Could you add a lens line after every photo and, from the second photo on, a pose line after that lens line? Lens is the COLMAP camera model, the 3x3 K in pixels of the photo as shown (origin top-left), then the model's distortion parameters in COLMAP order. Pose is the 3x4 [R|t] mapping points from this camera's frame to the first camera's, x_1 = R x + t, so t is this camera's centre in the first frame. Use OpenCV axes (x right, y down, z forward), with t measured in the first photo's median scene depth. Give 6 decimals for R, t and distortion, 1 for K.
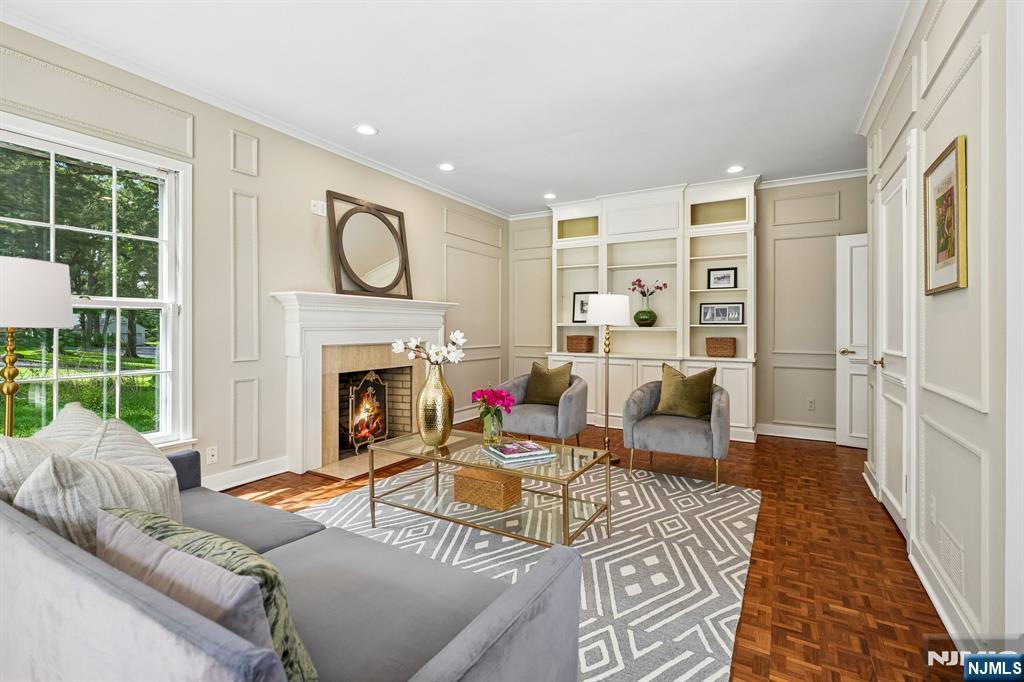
lens RADIAL K [[463.9, 0, 508.1], [0, 463.9, 335.8], [0, 0, 1]] dist [-0.004593, 0.002899]
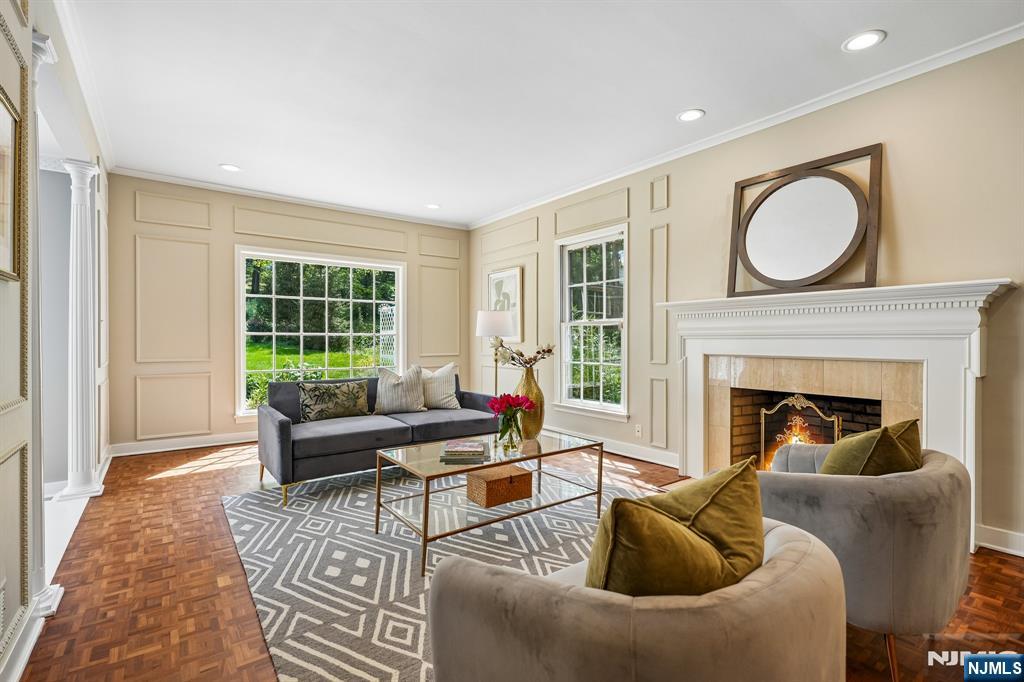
lens RADIAL K [[463.9, 0, 509.5], [0, 463.9, 344.8], [0, 0, 1]] dist [-0.004593, 0.002899]
pose [[-0.382834, 0.006589, -0.923794, 1.011631], [-0.019282, 0.999700, 0.015122, -0.008410], [0.923616, 0.023602, -0.382592, 1.565276]]
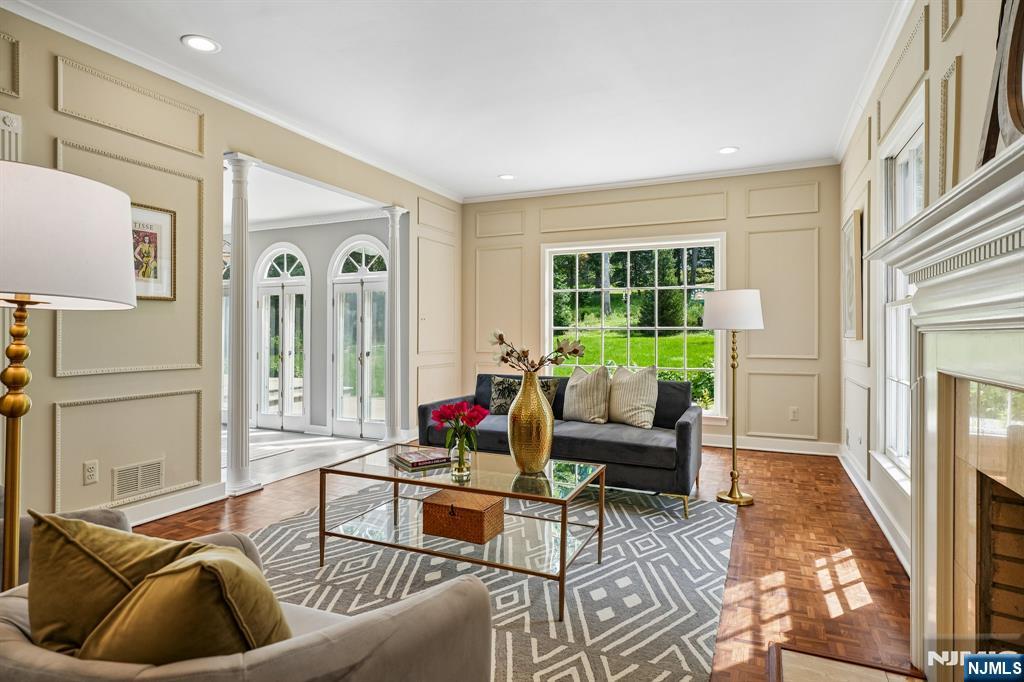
lens RADIAL K [[548.1, 0, 521.4], [0, 548.1, 330.5], [0, 0, 1]] dist [0.004773, 0.000640]
pose [[-0.991417, -0.009603, -0.130387, 0.560777], [-0.011285, 0.999862, 0.012166, -0.014964], [0.130253, 0.013533, -0.991388, 1.844365]]
